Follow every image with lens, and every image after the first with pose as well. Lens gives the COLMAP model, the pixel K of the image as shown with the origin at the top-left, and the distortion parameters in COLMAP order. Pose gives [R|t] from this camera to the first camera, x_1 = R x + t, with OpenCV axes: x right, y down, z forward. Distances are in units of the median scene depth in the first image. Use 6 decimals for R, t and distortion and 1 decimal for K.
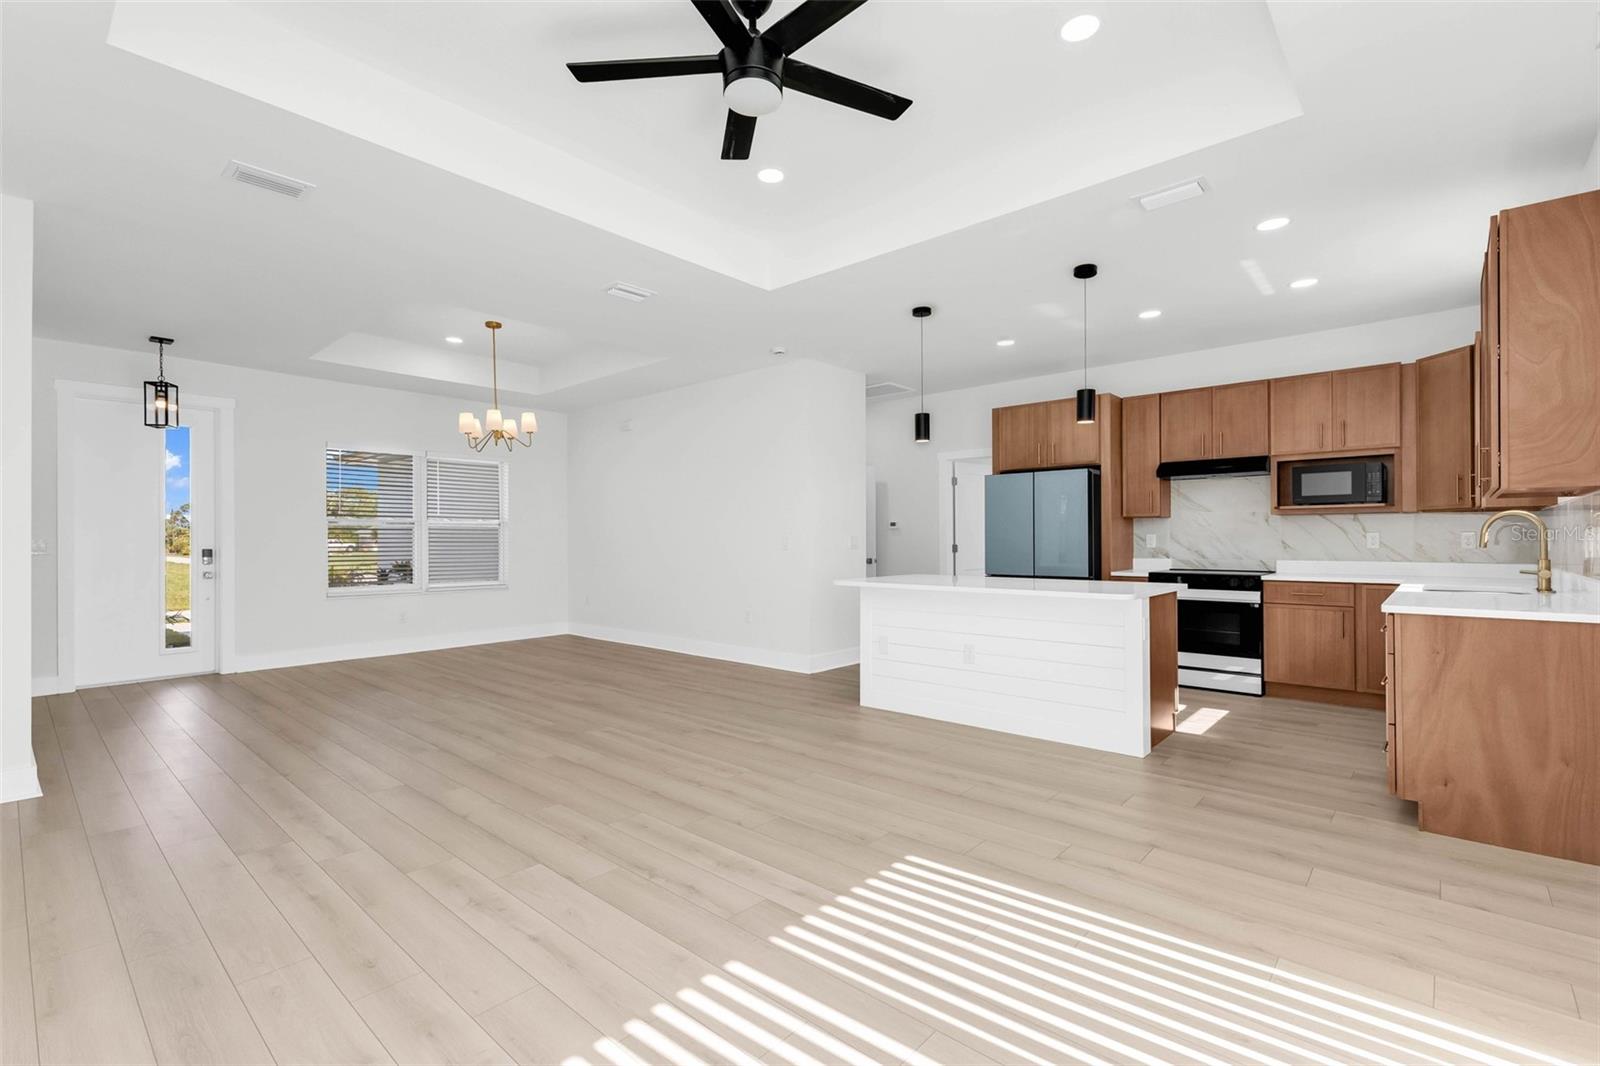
lens RADIAL K [[681.3, 0, 806.5], [0, 681.3, 528.7], [0, 0, 1]] dist [0.013885, -0.001853]
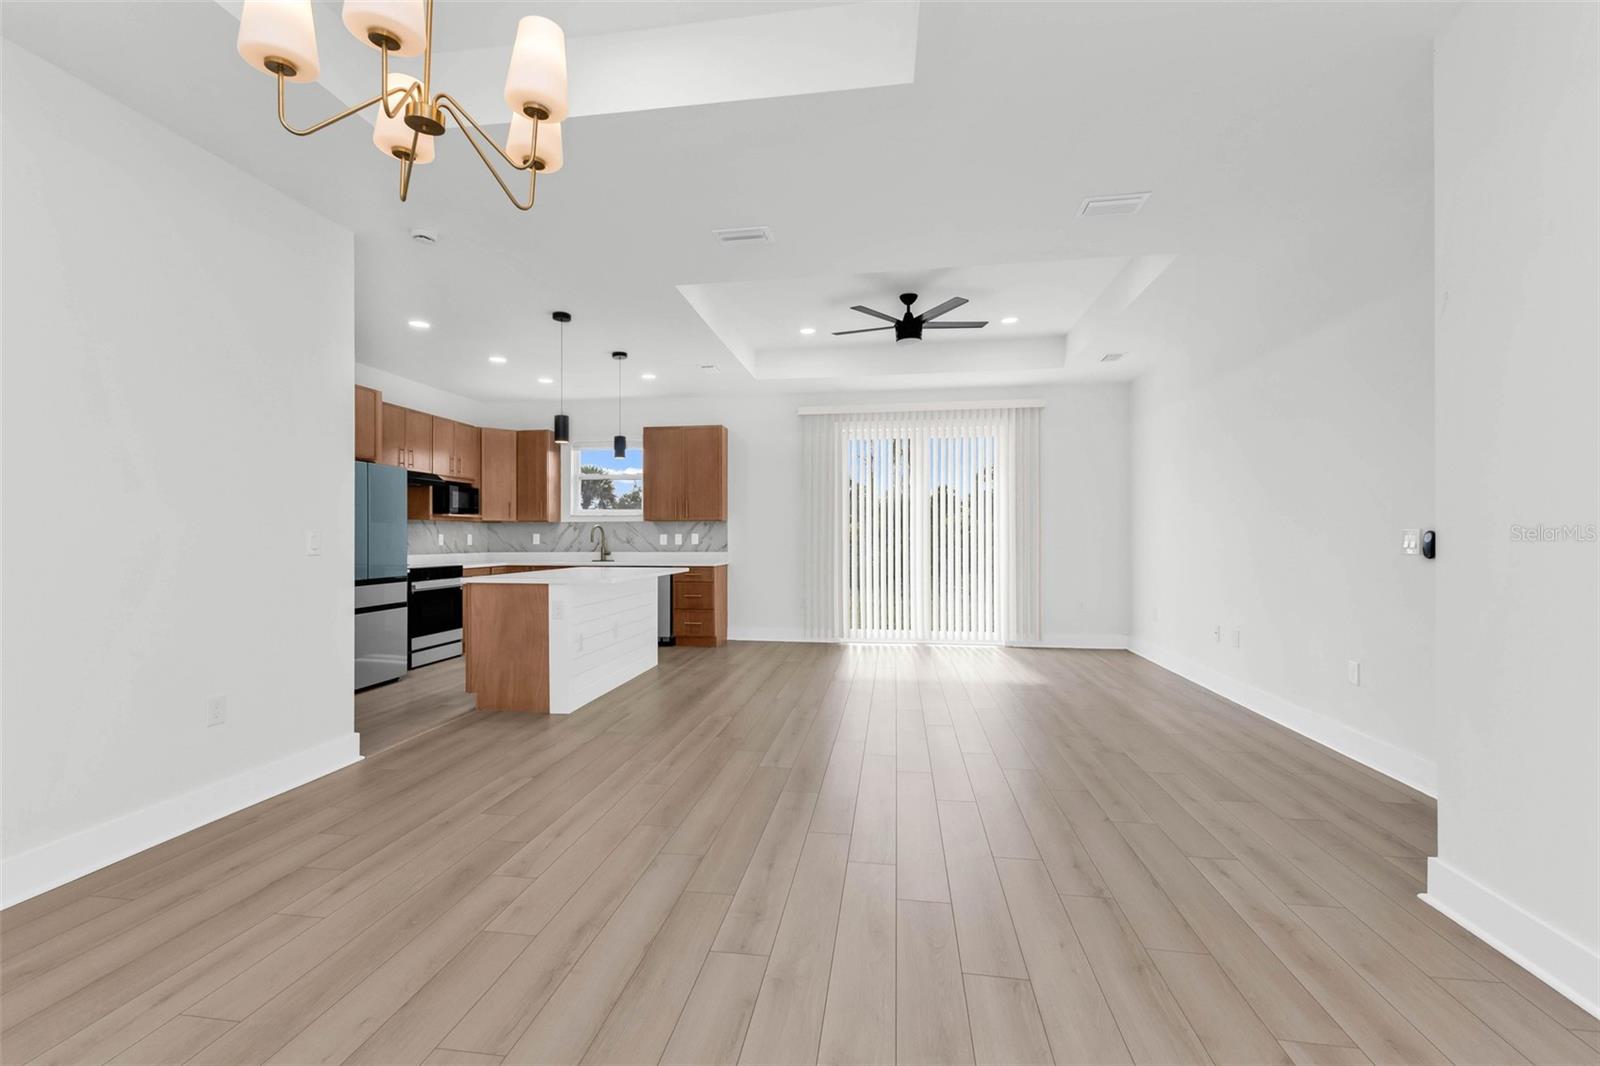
lens RADIAL K [[763.4, 0, 766.3], [0, 763.4, 536.3], [0, 0, 1]] dist [0.003628, 0.000909]
pose [[-0.532563, 0.006624, 0.846365, -0.942851], [-0.010896, 0.999833, -0.014681, 0.027131], [-0.846321, -0.017040, -0.532401, 1.318027]]
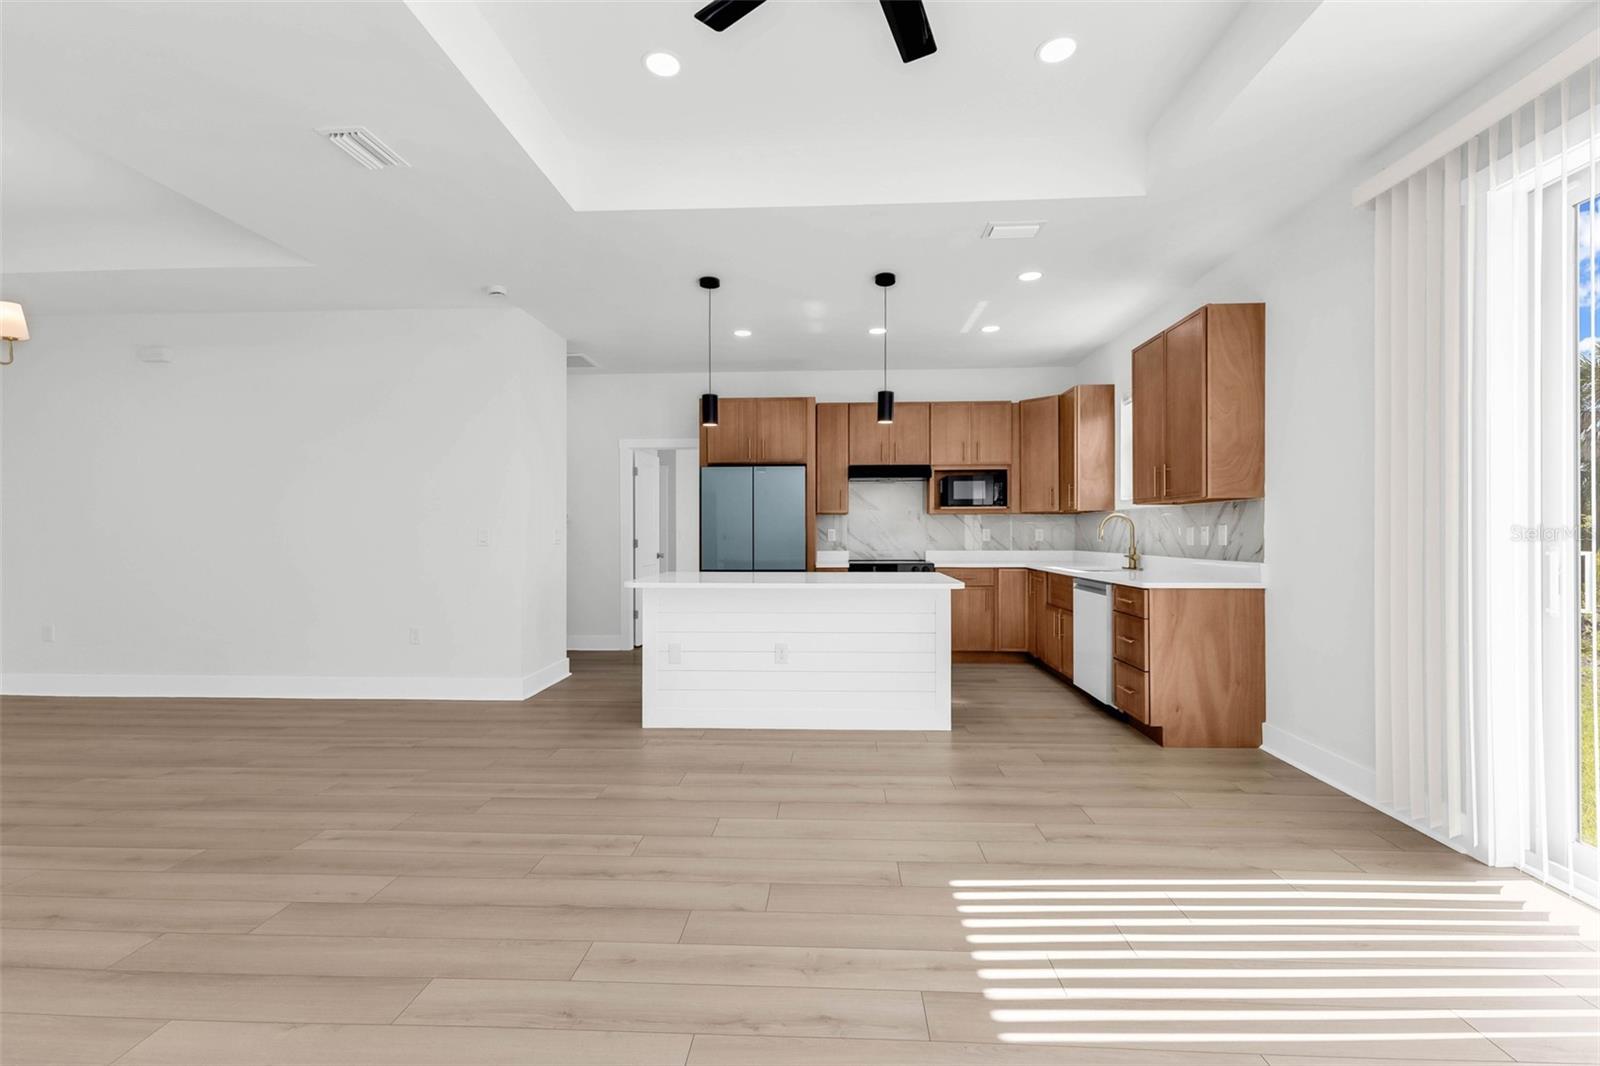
lens RADIAL K [[681.3, 0, 777.3], [0, 681.3, 529.1], [0, 0, 1]] dist [0.013885, -0.001853]
pose [[0.795752, 0.005012, 0.605601, -0.295623], [-0.010834, 0.999924, 0.005960, 0.003337], [-0.605525, -0.011304, 0.795746, 0.211740]]
